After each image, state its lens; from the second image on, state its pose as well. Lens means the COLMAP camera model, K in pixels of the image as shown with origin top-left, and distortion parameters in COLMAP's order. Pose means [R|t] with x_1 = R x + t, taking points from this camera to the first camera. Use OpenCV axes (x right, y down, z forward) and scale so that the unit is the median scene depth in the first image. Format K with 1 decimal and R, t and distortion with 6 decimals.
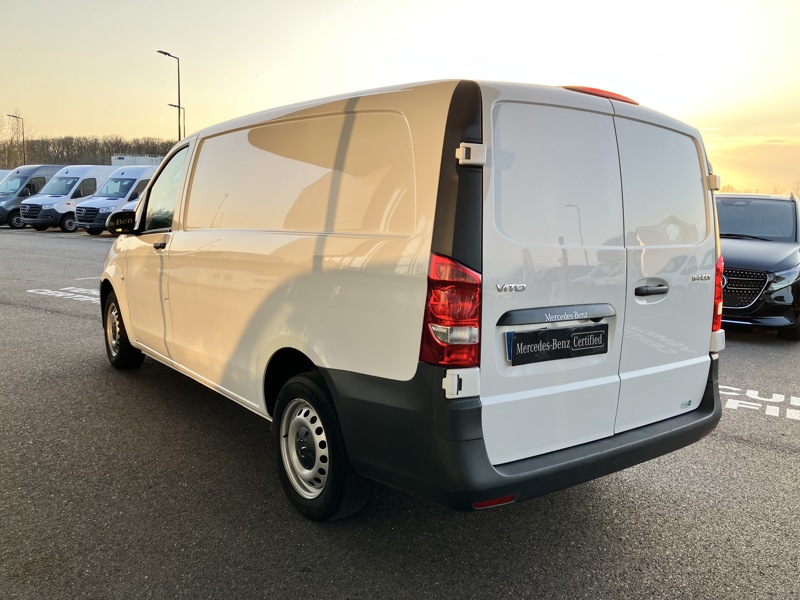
lens RADIAL K [[636.0, 0, 400.0], [0, 636.0, 300.0], [0, 0, 1]] dist [0.001324, -0.000496]
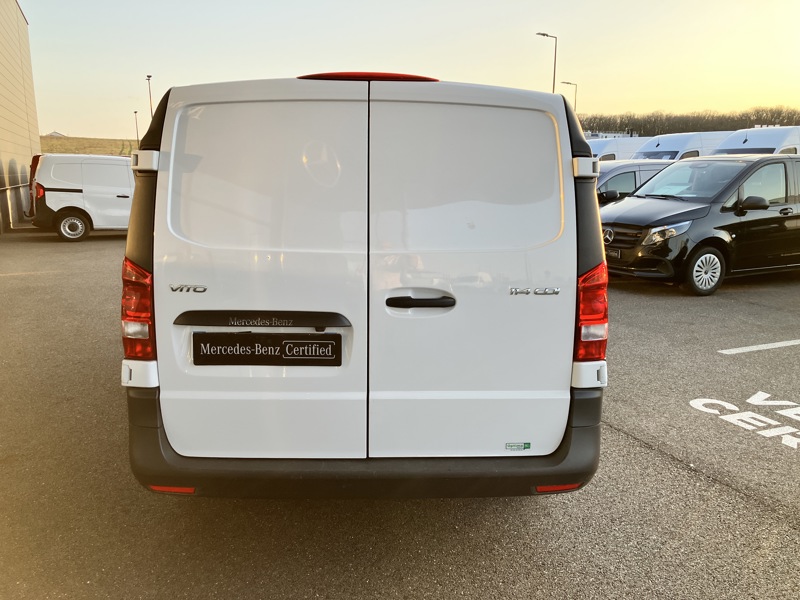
lens RADIAL K [[659.8, 0, 399.1], [0, 659.8, 328.2], [0, 0, 1]] dist [0.003821, -0.006584]
pose [[0.827370, 0.090453, -0.554326, 0.964739], [-0.056687, 0.995355, 0.077810, -0.052578], [0.558789, -0.032954, 0.828655, 0.277674]]
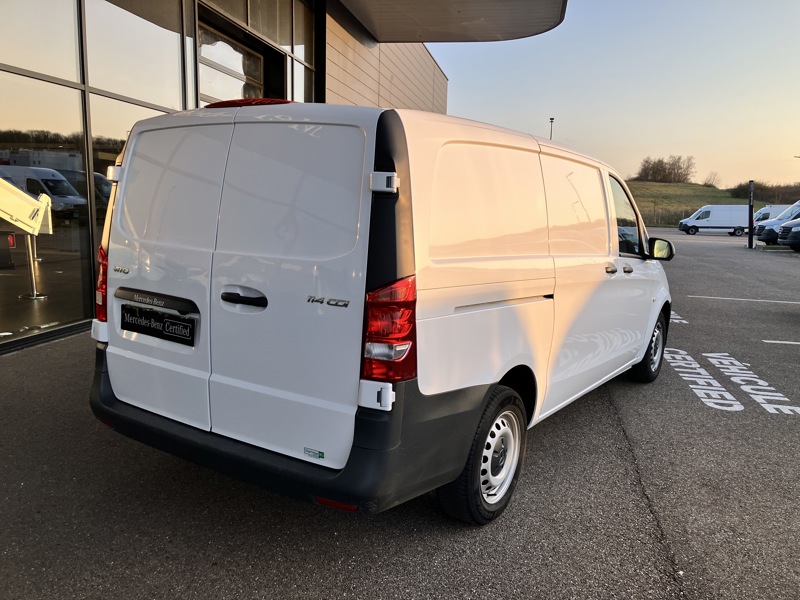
lens RADIAL K [[659.8, 0, 399.1], [0, 659.8, 328.2], [0, 0, 1]] dist [0.003821, -0.006584]
pose [[0.353905, 0.143796, -0.924161, 1.558697], [-0.163951, 0.982348, 0.090065, -0.111155], [0.920799, 0.119642, 0.371234, 0.950538]]
